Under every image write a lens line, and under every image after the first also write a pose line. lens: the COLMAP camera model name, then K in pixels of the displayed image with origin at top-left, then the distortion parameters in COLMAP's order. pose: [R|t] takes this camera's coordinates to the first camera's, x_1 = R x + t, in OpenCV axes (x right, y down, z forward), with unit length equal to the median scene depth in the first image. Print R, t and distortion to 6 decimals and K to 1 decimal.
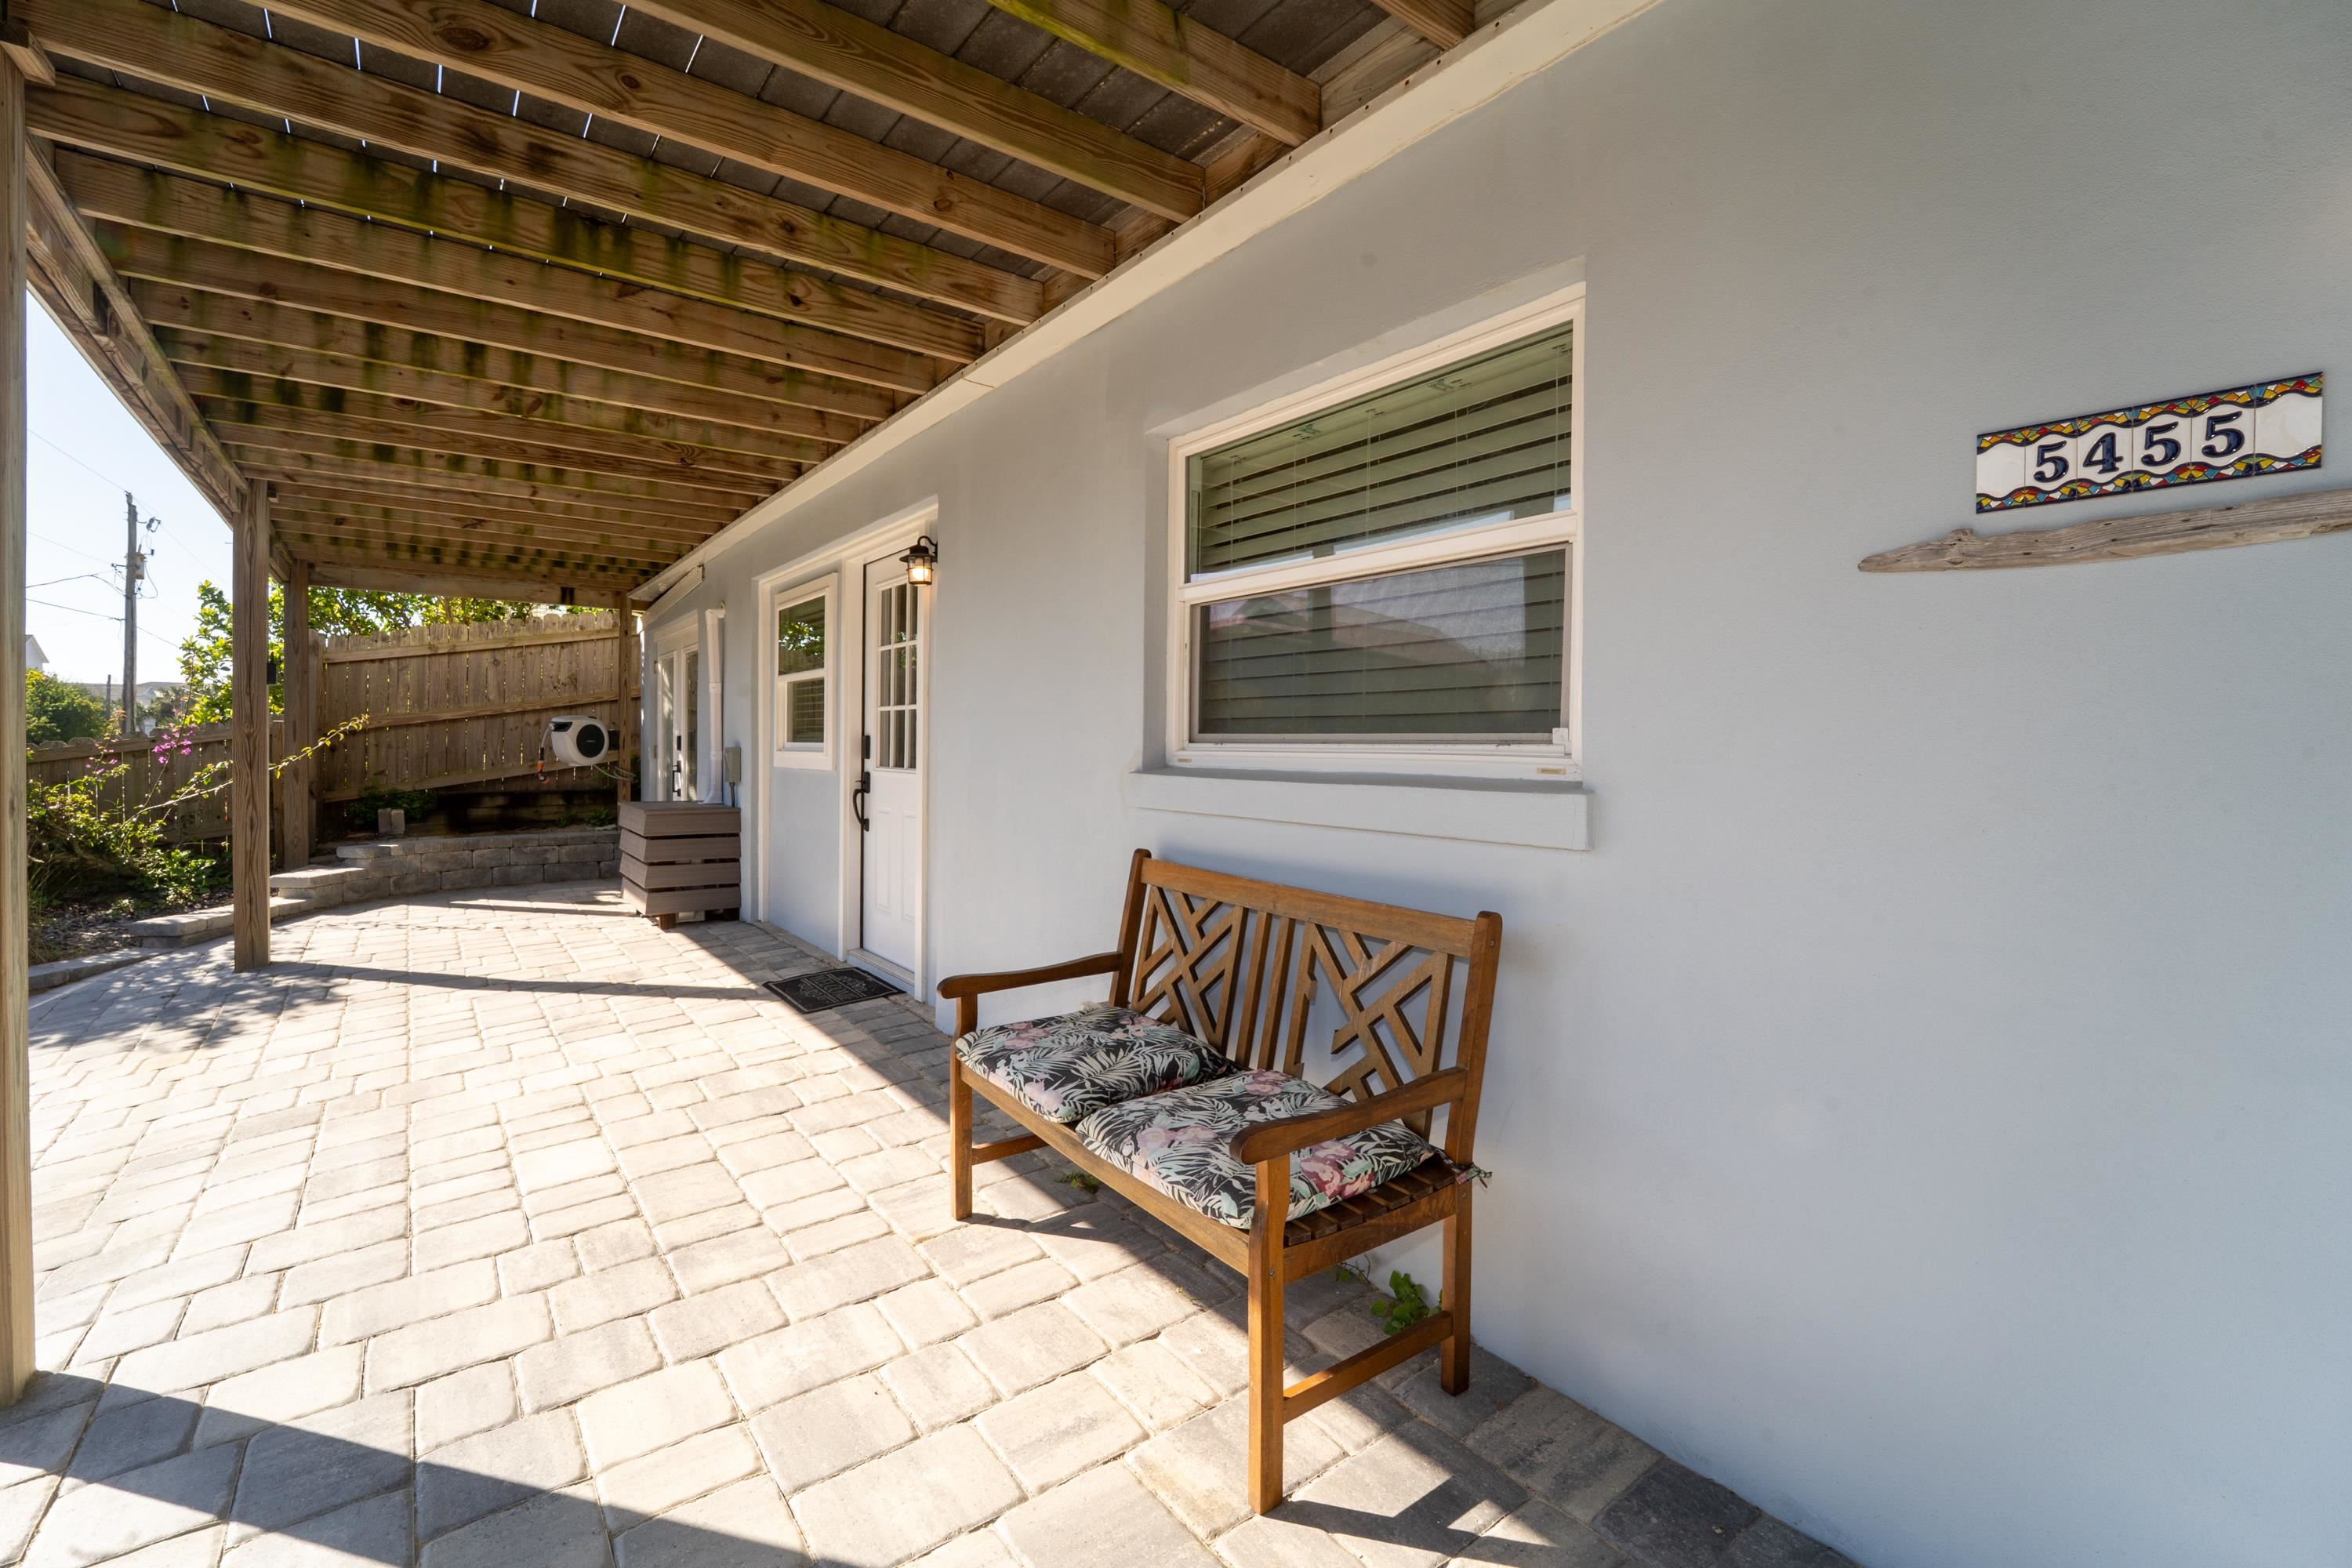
lens RADIAL K [[988.6, 0, 1128.4], [0, 988.6, 793.1], [0, 0, 1]] dist [-0.019794, -0.000337]
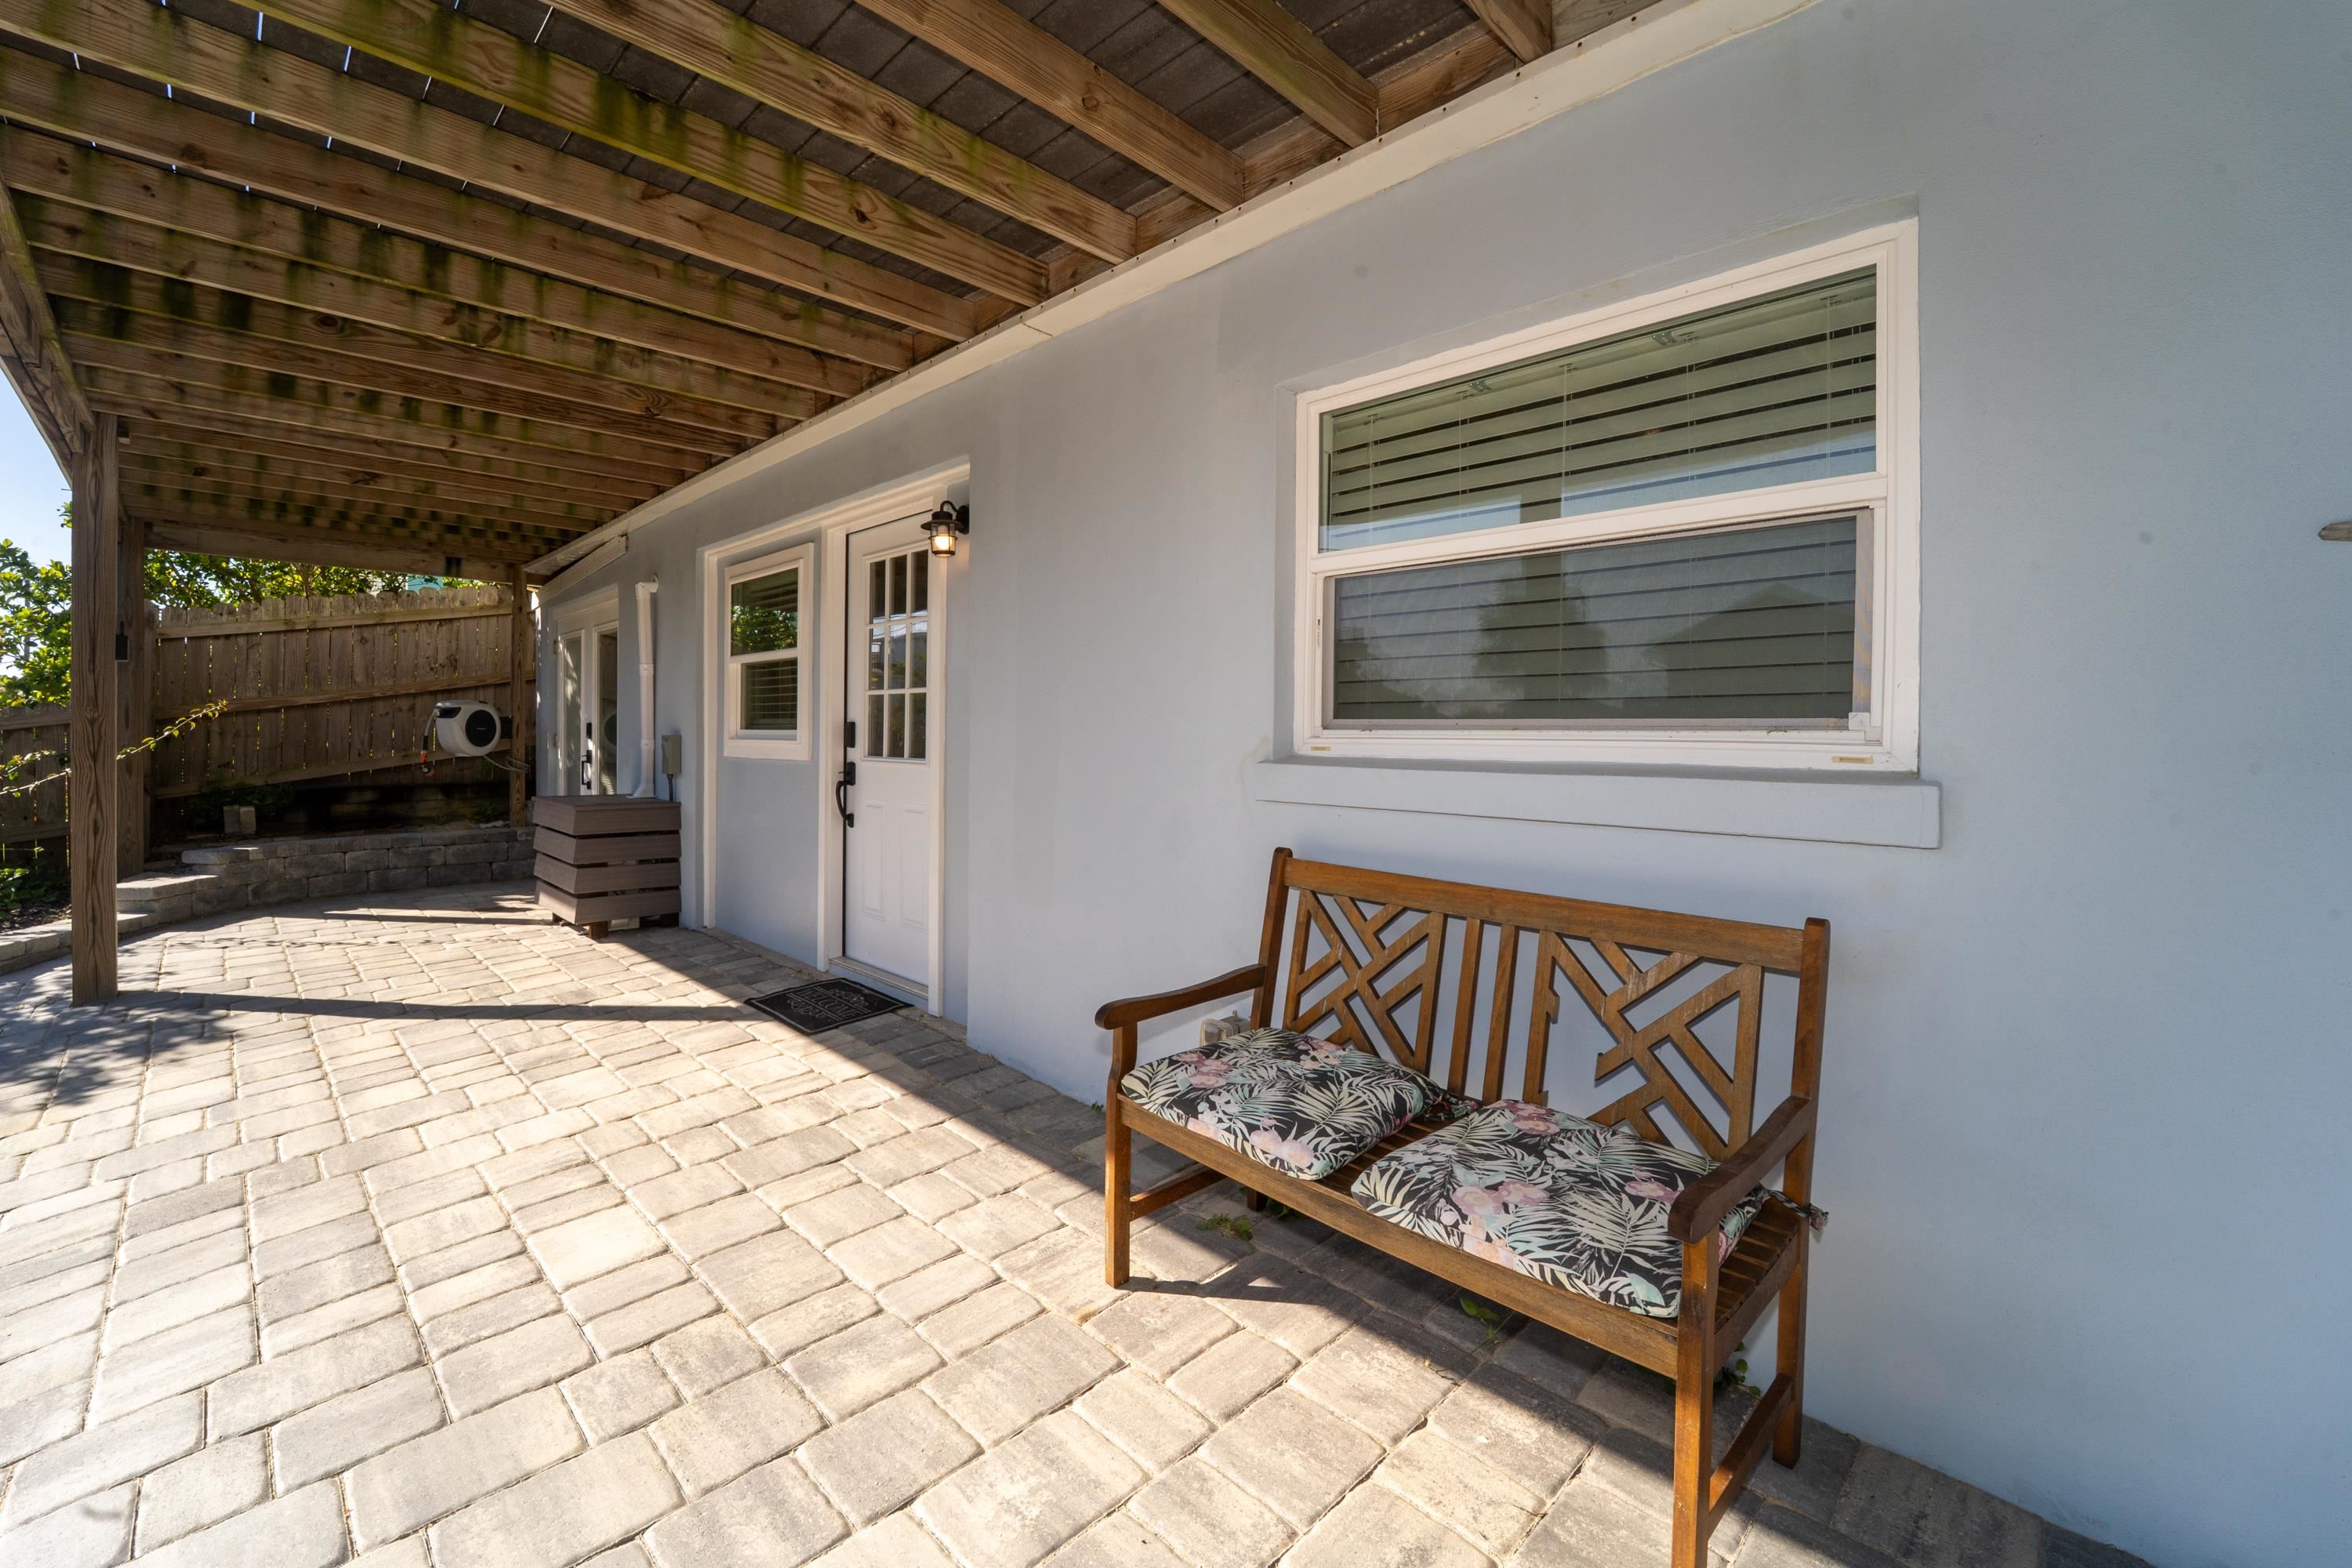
lens RADIAL K [[1000.3, 0, 1173.1], [0, 1000.3, 772.7], [0, 0, 1]] dist [-0.022648, 0.001172]
pose [[0.991717, -0.005153, 0.128339, -0.166725], [0.006302, 0.999944, -0.008550, -0.003436], [-0.128288, 0.009287, 0.991693, 0.097266]]
